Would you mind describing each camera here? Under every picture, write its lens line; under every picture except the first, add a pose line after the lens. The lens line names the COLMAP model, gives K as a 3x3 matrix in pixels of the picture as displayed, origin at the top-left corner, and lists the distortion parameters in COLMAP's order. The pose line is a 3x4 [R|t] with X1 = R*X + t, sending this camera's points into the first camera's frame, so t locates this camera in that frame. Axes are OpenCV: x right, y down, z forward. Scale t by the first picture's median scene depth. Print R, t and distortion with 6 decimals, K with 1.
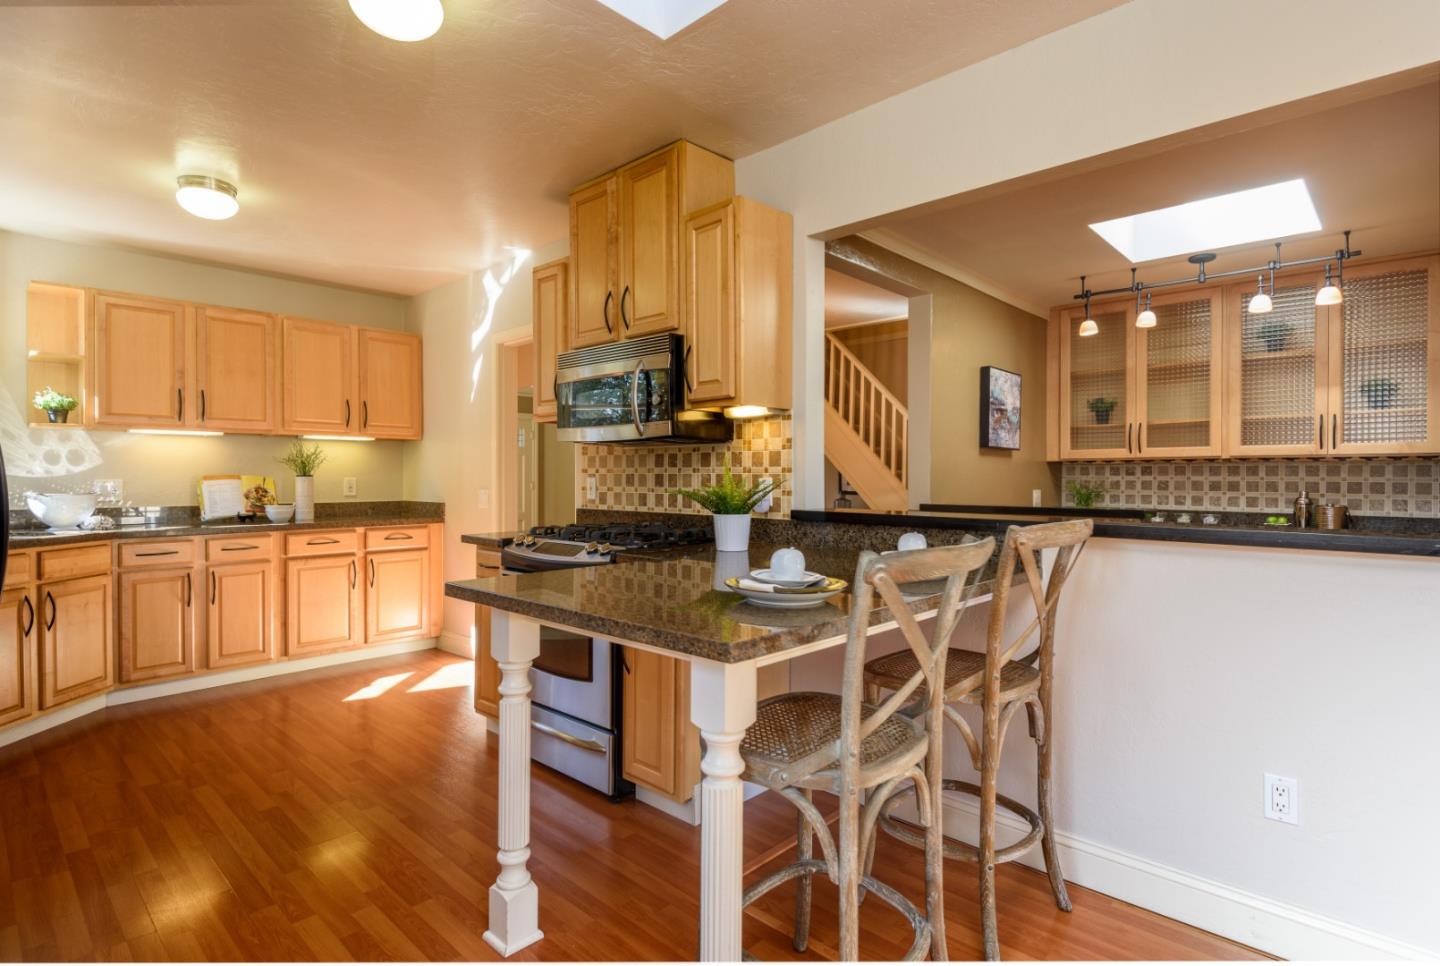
lens RADIAL K [[703.0, 0, 712.7], [0, 703.0, 474.1], [0, 0, 1]] dist [0.026554, -0.035903]
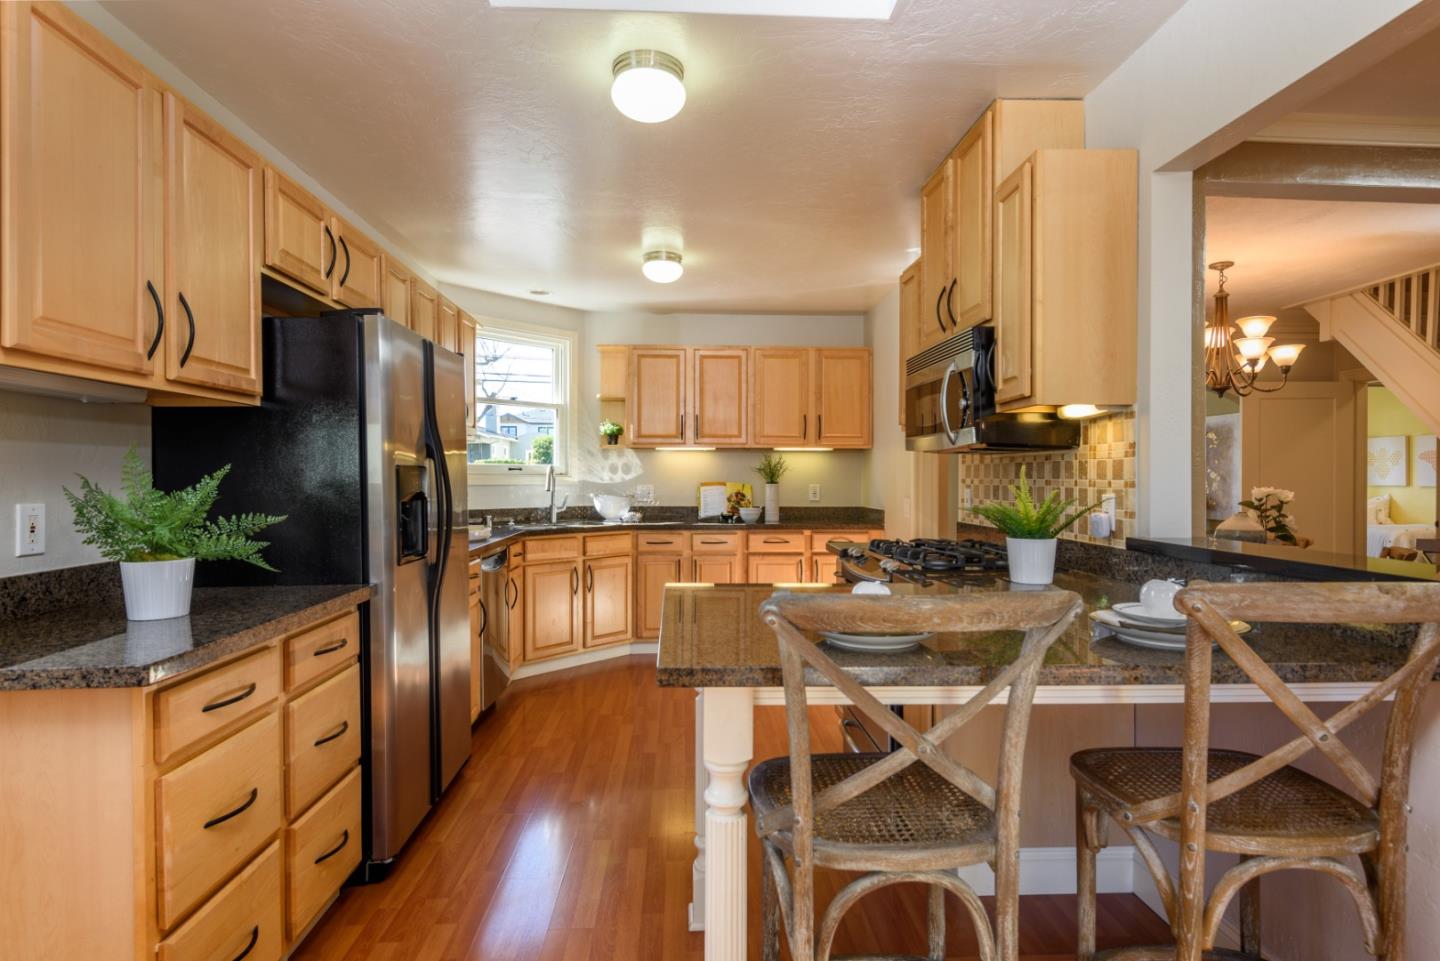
lens RADIAL K [[742.2, 0, 718.9], [0, 742.2, 476.0], [0, 0, 1]] dist [0.003297, 0.000257]
pose [[0.722064, 0.000153, -0.691826, 0.286118], [-0.000684, 1.000000, -0.000492, -0.011905], [0.691826, 0.000829, 0.722064, 0.094205]]
